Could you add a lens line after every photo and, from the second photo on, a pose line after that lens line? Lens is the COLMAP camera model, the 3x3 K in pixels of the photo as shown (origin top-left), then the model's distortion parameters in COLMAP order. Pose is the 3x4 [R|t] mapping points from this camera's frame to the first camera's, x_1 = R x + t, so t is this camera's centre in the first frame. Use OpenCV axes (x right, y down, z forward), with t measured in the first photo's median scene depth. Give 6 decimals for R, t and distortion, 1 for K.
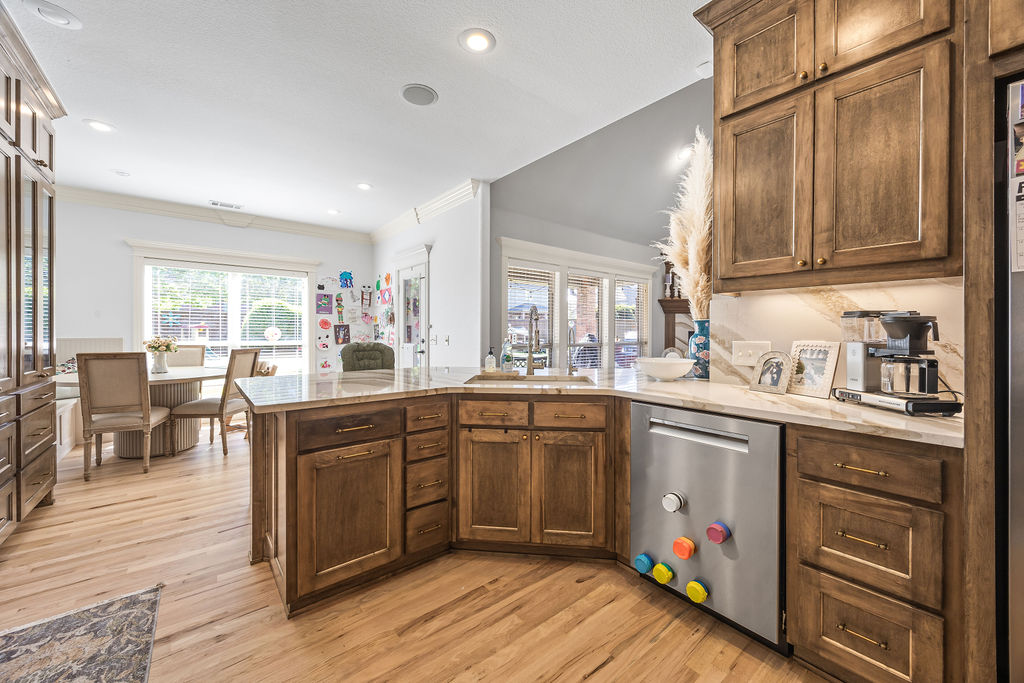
lens RADIAL K [[389.5, 0, 513.2], [0, 389.5, 337.0], [0, 0, 1]] dist [-0.002901, -0.000334]
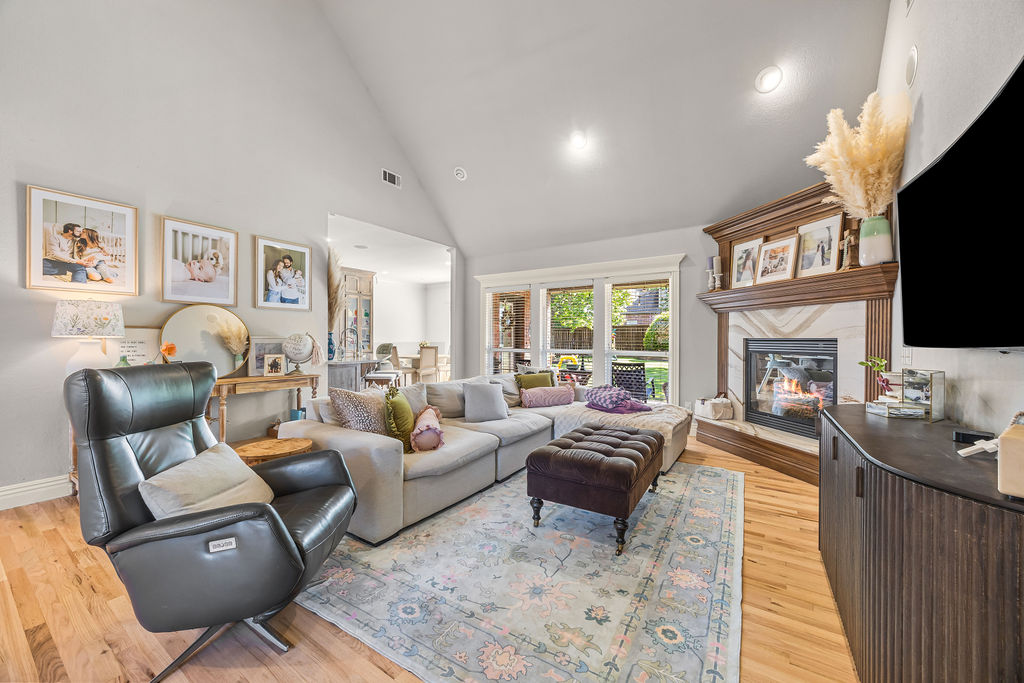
lens RADIAL K [[389.5, 0, 509.7], [0, 389.5, 340.6], [0, 0, 1]] dist [-0.002901, -0.000334]
pose [[0.320501, 0.000124, -0.947248, 3.126237], [-0.016551, 0.999848, -0.005469, -0.008653], [0.947104, 0.017431, 0.320454, 1.465310]]
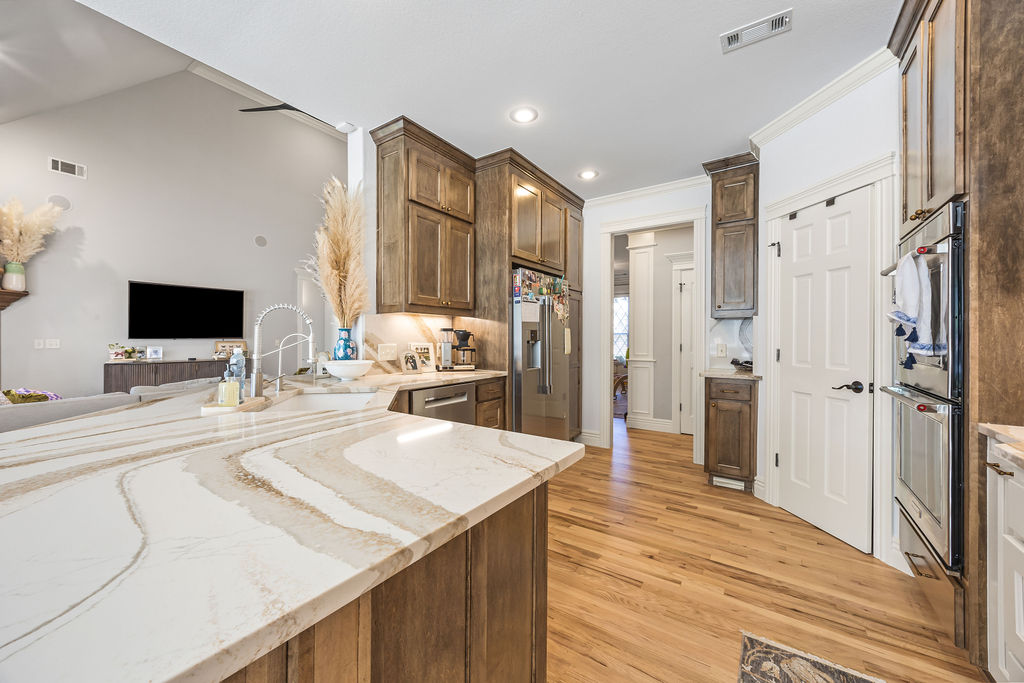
lens RADIAL K [[389.5, 0, 509.2], [0, 389.5, 341.7], [0, 0, 1]] dist [-0.002901, -0.000334]
pose [[-0.287603, -0.010552, 0.957691, -0.966295], [0.007858, 0.999880, 0.013377, -0.014657], [-0.957717, 0.011372, -0.287486, 0.983176]]
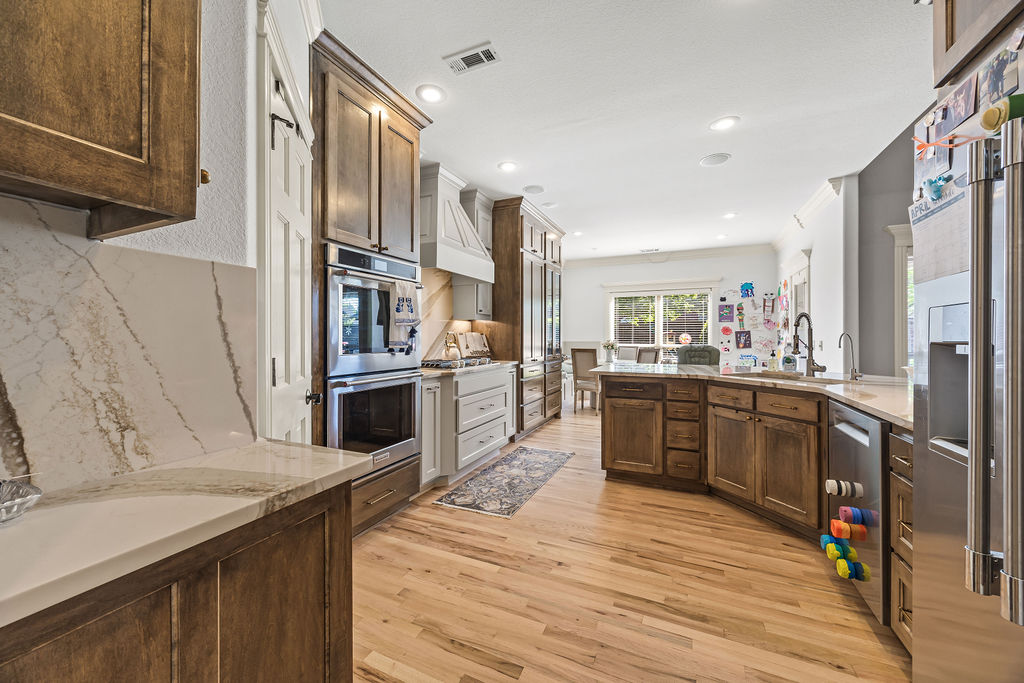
lens RADIAL K [[389.5, 0, 513.4], [0, 389.5, 339.7], [0, 0, 1]] dist [-0.002901, -0.000334]
pose [[0.455472, 0.002122, -0.890248, 0.812551], [-0.009455, 0.999952, -0.002454, 0.007099], [0.890200, 0.009535, 0.455470, -0.285341]]
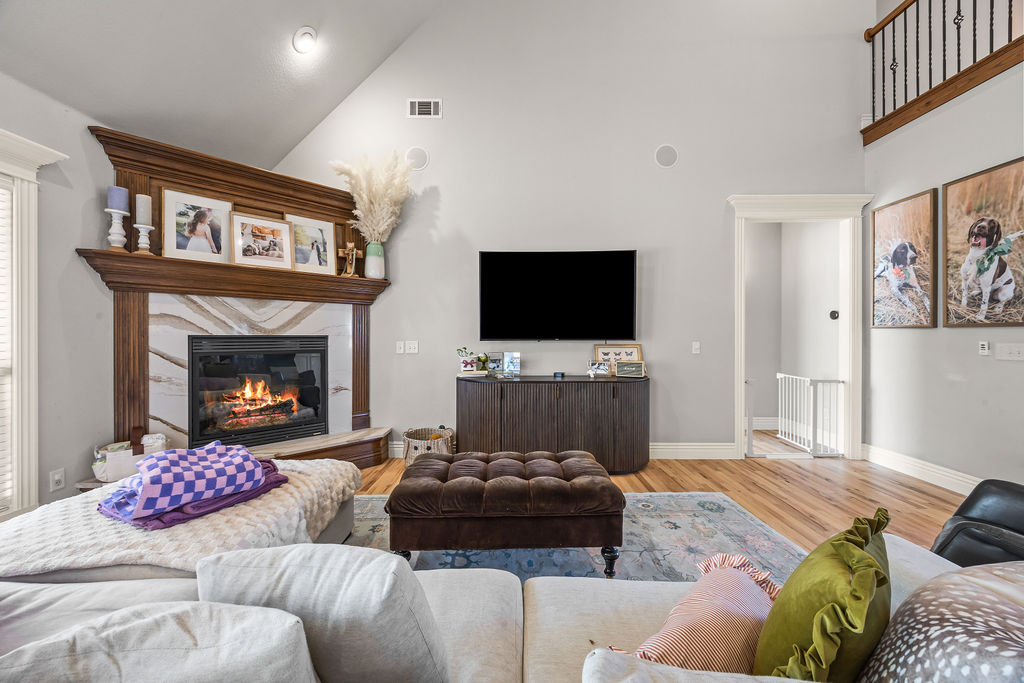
lens RADIAL K [[389.5, 0, 511.9], [0, 389.5, 335.6], [0, 0, 1]] dist [-0.002901, -0.000334]
pose [[0.631307, -0.000940, 0.775532, 1.152762], [0.010834, 0.999912, -0.007607, -0.027471], [-0.775457, 0.013204, 0.631262, 1.521632]]
